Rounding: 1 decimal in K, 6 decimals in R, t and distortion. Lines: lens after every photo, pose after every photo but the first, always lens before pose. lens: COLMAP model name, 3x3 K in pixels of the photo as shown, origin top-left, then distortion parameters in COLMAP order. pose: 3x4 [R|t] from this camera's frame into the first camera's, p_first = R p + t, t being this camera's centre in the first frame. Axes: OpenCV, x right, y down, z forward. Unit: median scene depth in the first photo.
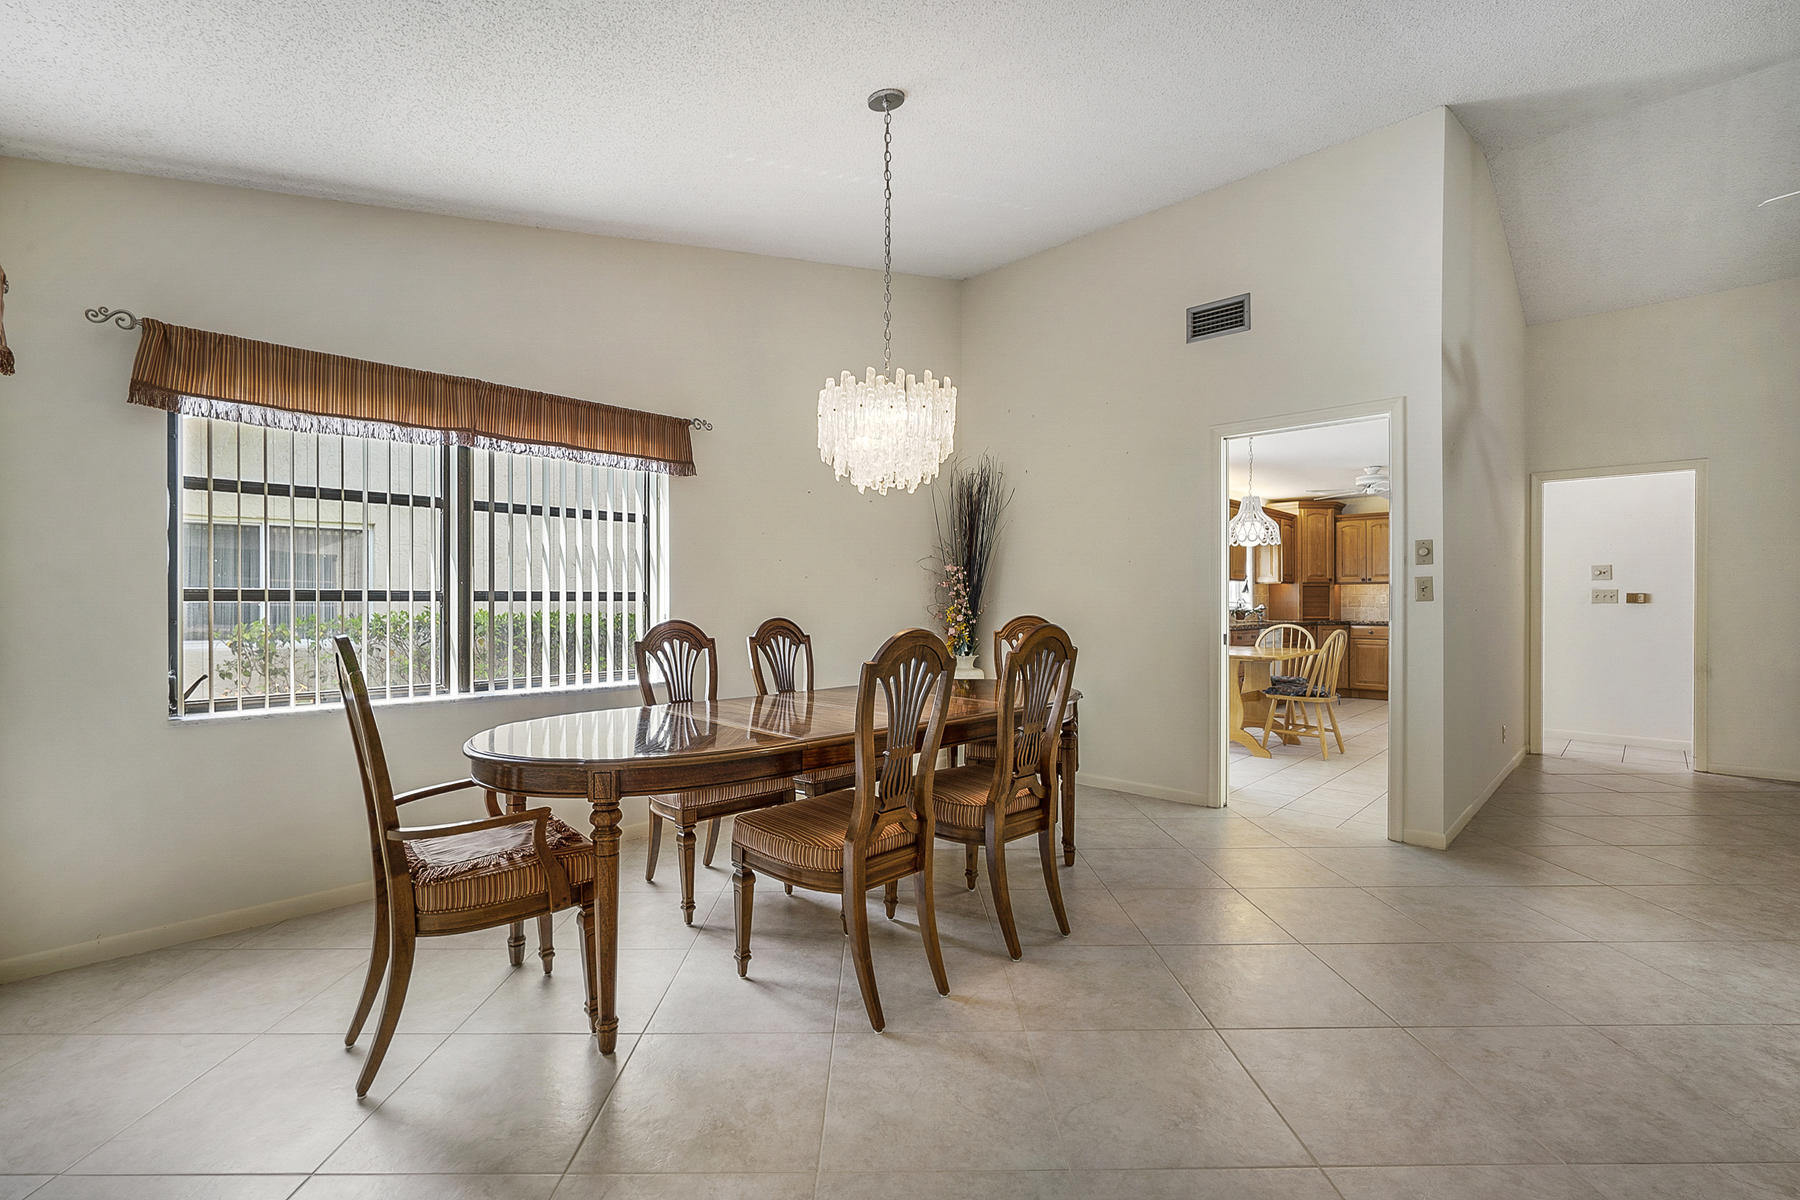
lens RADIAL K [[782.2, 0, 892.6], [0, 782.2, 603.8], [0, 0, 1]] dist [-0.022653, 0.007863]
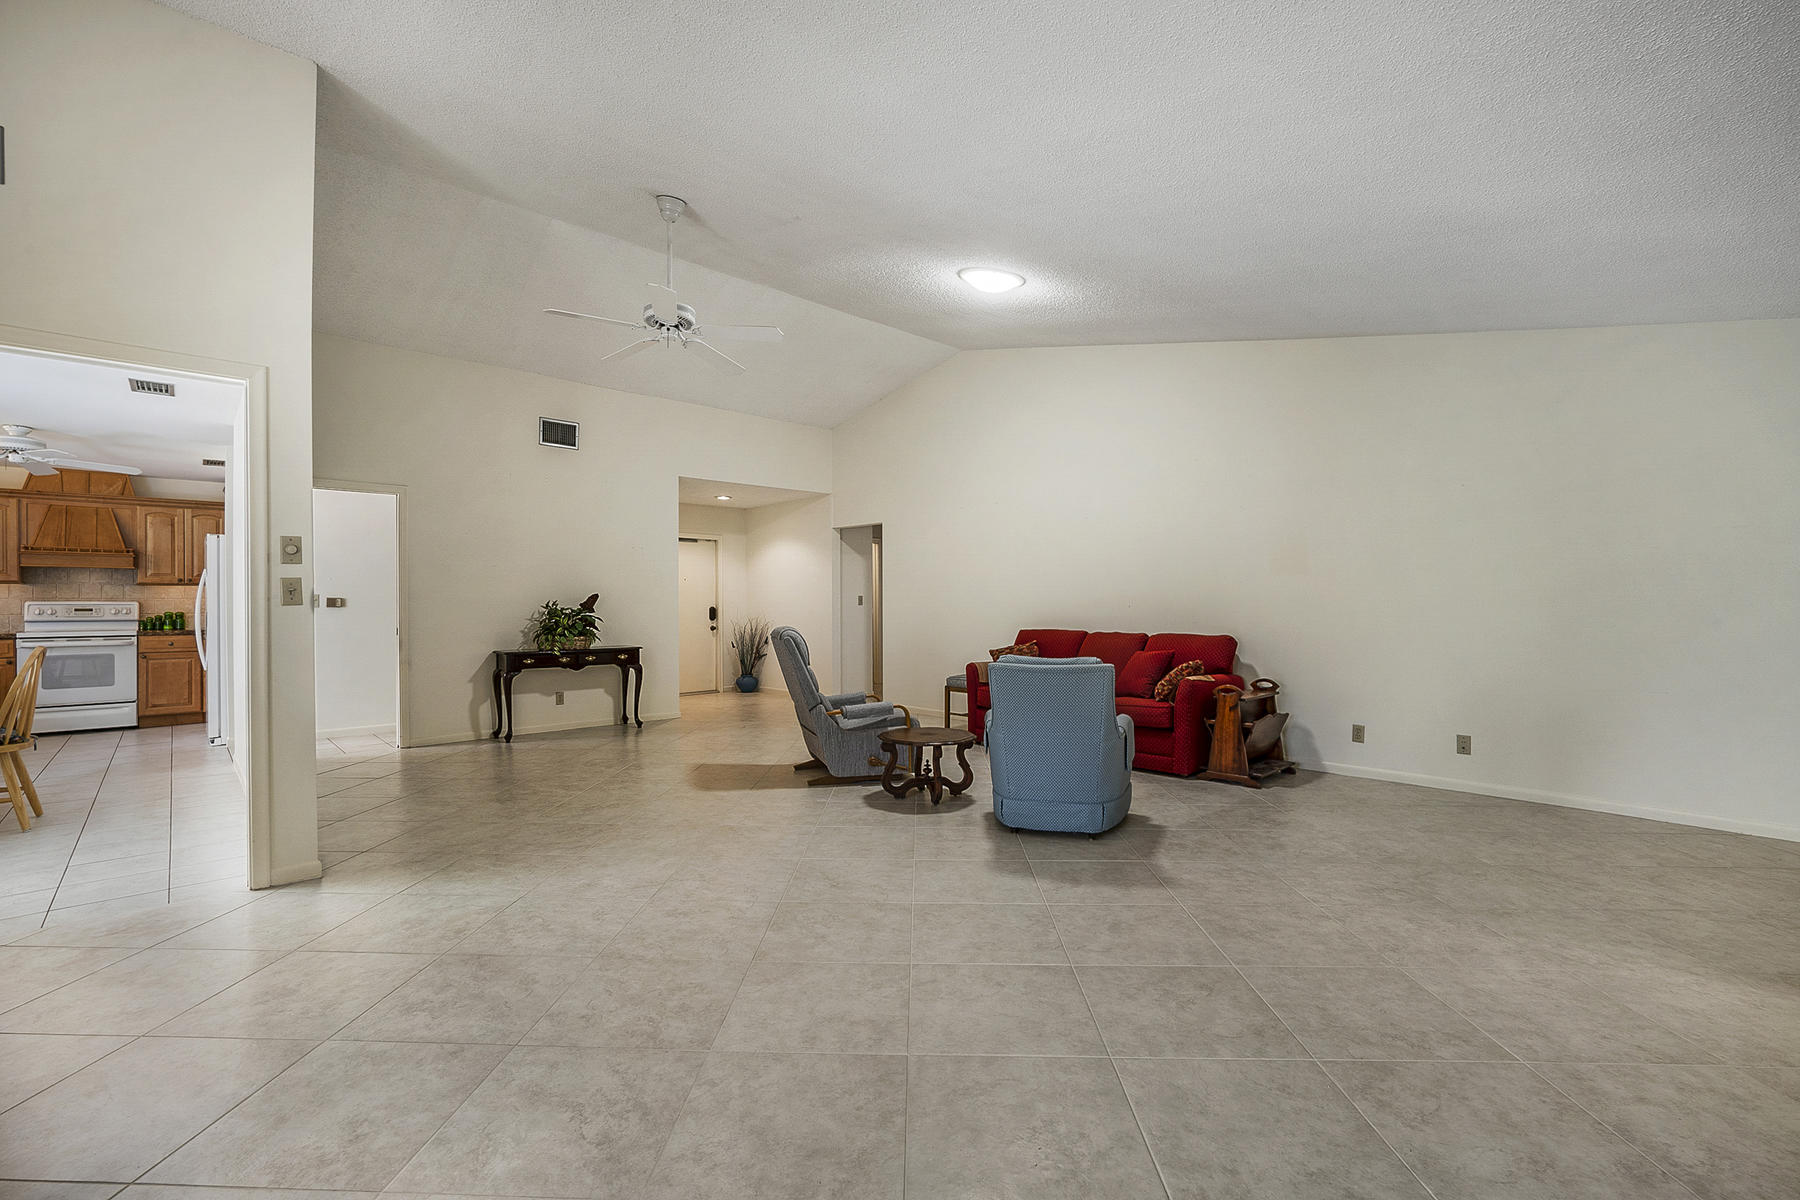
lens RADIAL K [[782.2, 0, 892.6], [0, 782.2, 603.8], [0, 0, 1]] dist [-0.022653, 0.007863]
pose [[0.048265, -0.003118, 0.998830, -0.176354], [0.009123, 0.999955, 0.002681, -0.001703], [-0.998793, 0.008982, 0.048292, 0.297566]]
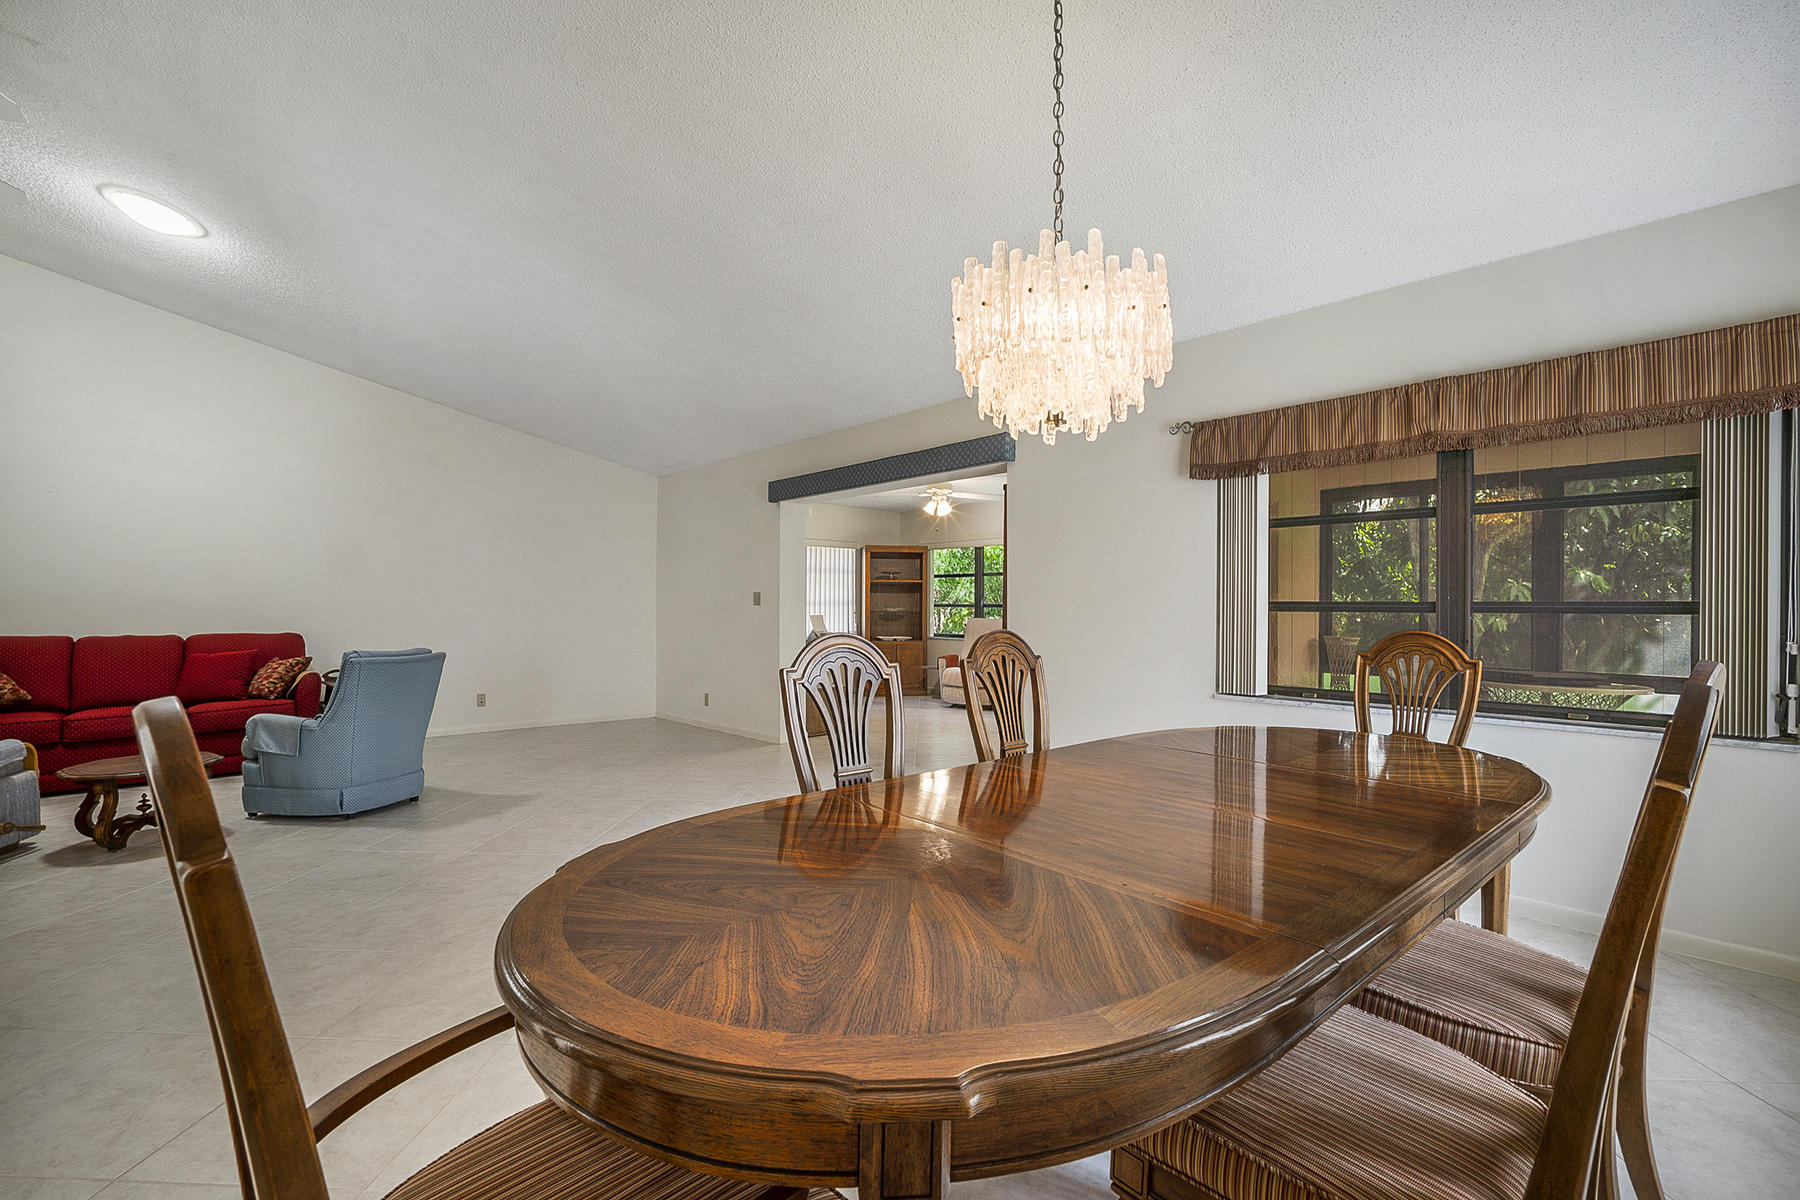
lens RADIAL K [[782.2, 0, 892.6], [0, 782.2, 603.8], [0, 0, 1]] dist [-0.022653, 0.007863]
pose [[-0.998535, -0.005657, 0.053806, 0.082883], [-0.005379, 0.999971, 0.005308, -0.005360], [-0.053834, 0.005011, -0.998537, 1.368664]]
